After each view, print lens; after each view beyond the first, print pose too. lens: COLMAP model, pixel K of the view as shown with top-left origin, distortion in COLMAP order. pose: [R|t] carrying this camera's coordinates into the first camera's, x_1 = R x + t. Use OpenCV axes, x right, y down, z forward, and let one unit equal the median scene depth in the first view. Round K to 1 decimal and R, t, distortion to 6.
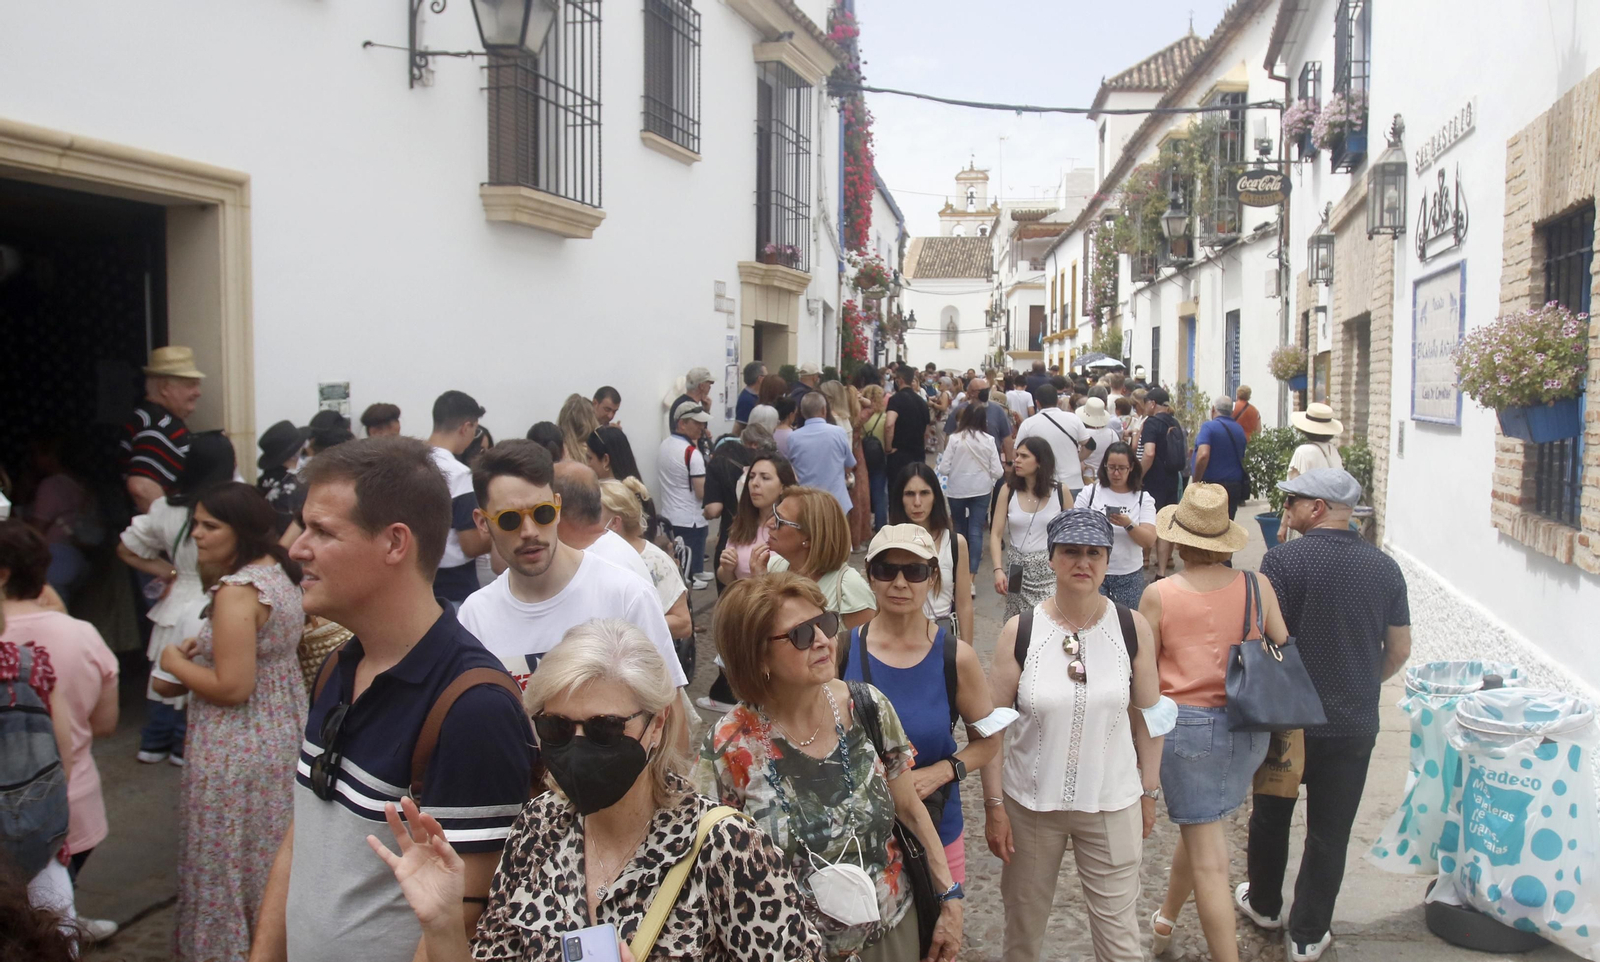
lens RADIAL K [[1341.2, 0, 842.0], [0, 1341.2, 507.5], [0, 0, 1]] dist [-0.070913, 0.006776]
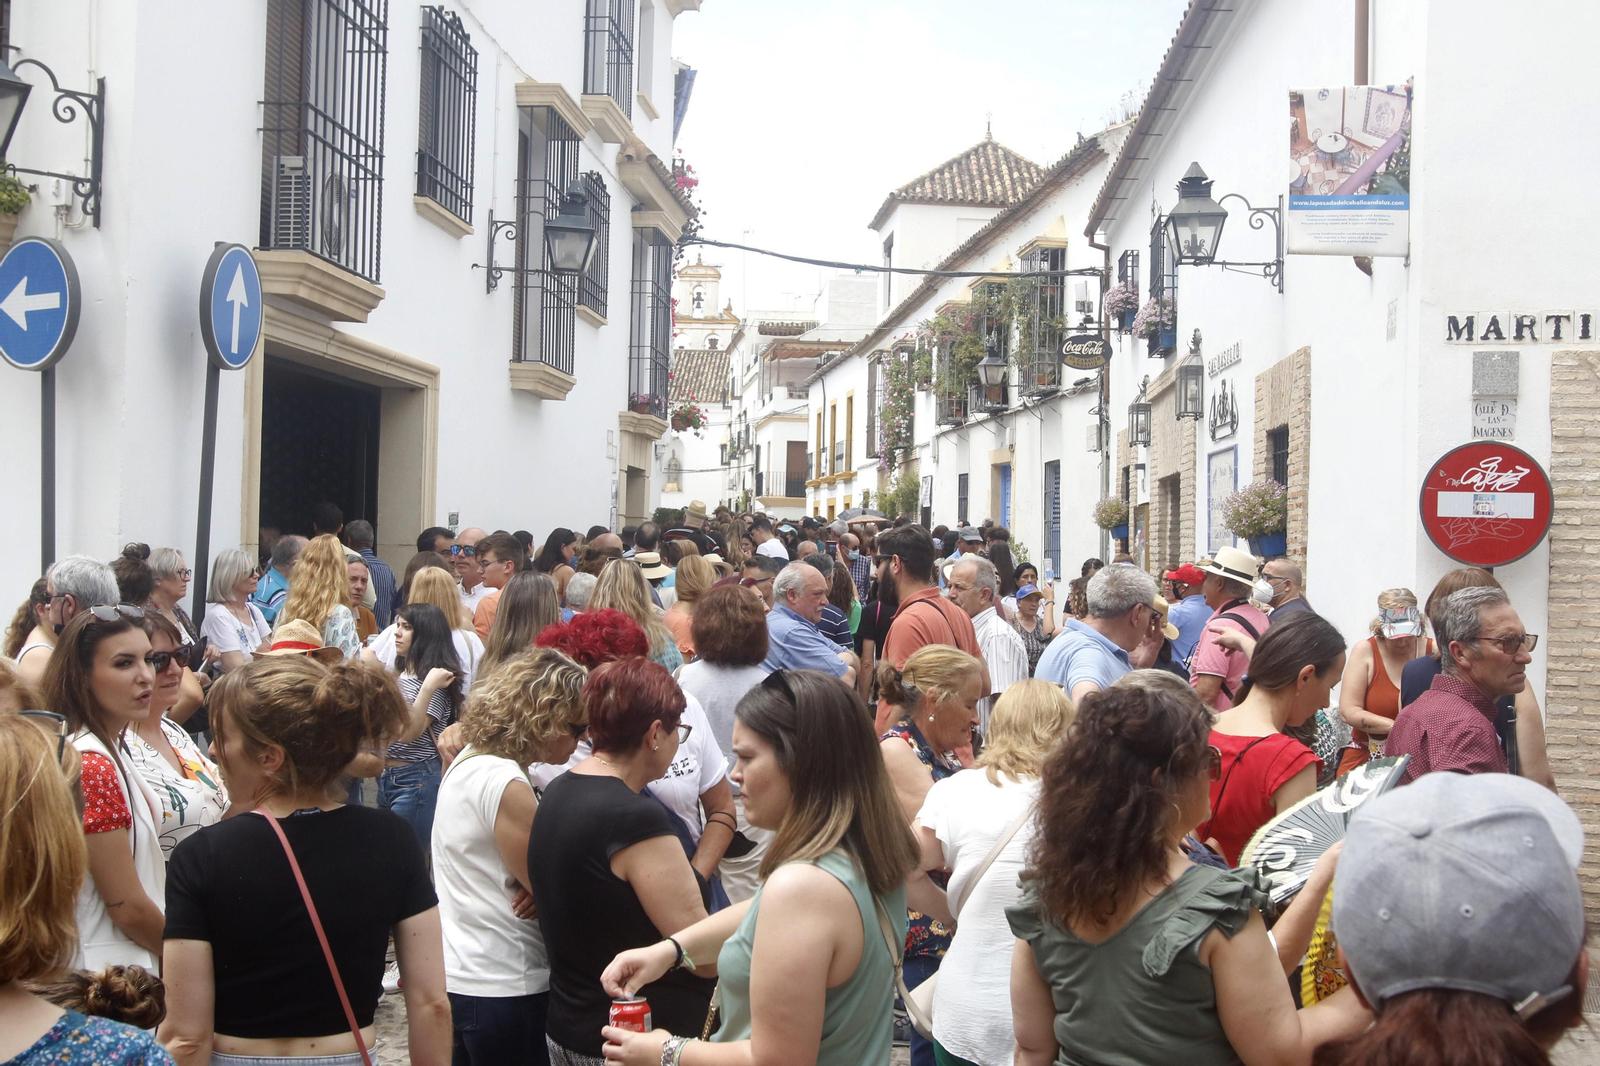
lens RADIAL K [[1841.8, 0, 796.2], [0, 1841.8, 524.6], [0, 0, 1]] dist [-0.028487, 0.033460]
pose [[0.986518, 0.016706, 0.162798, -0.128104], [-0.000396, 0.995017, -0.099708, 0.039688], [-0.163653, 0.098300, 0.981608, -0.341427]]
